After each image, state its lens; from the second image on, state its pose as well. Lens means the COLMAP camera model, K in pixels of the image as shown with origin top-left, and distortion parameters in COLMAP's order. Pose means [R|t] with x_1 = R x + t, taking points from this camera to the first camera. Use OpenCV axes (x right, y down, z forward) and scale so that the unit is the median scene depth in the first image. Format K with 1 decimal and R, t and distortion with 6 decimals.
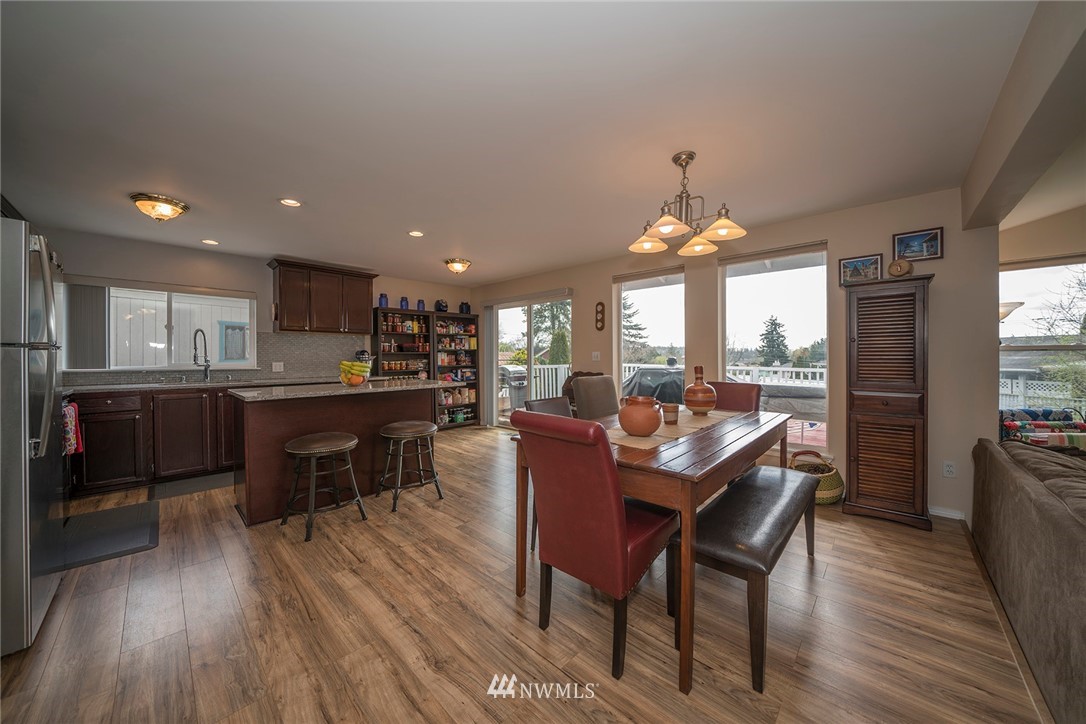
lens RADIAL K [[378.6, 0, 547.7], [0, 378.6, 356.9], [0, 0, 1]] dist [-0.017028, 0.000098]
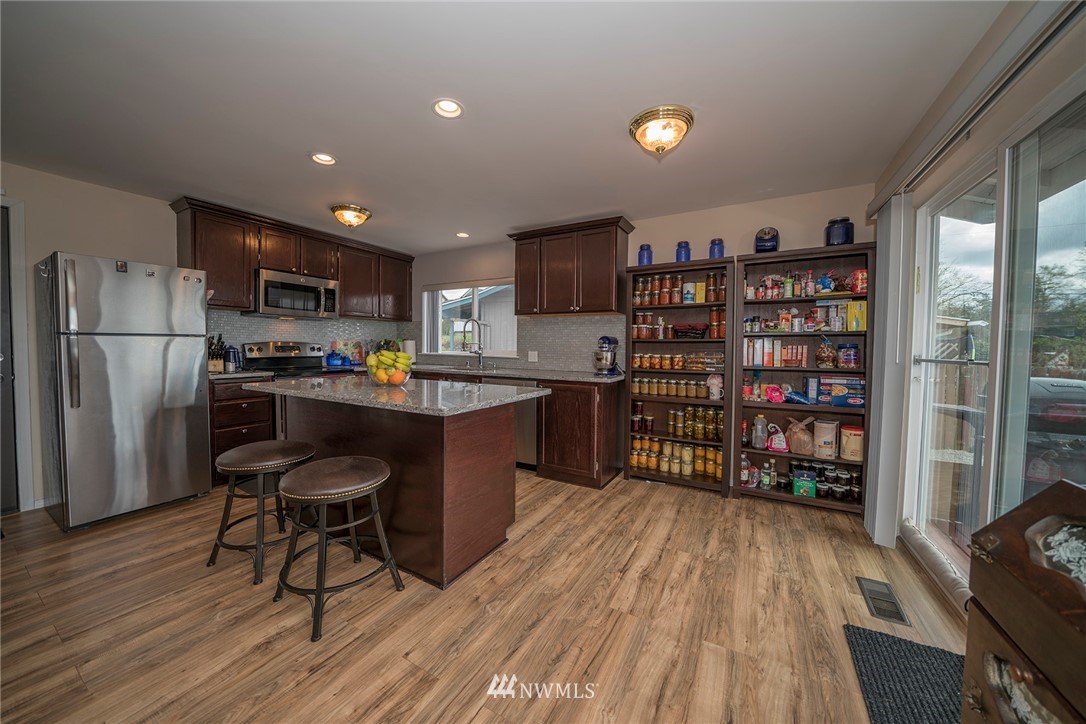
lens RADIAL K [[378.6, 0, 538.1], [0, 378.6, 360.7], [0, 0, 1]] dist [-0.017028, 0.000098]
pose [[0.227557, 0.044518, -0.972747, 0.120336], [-0.011992, 0.999007, 0.042914, -0.001295], [0.973691, 0.001899, 0.227865, 0.614084]]
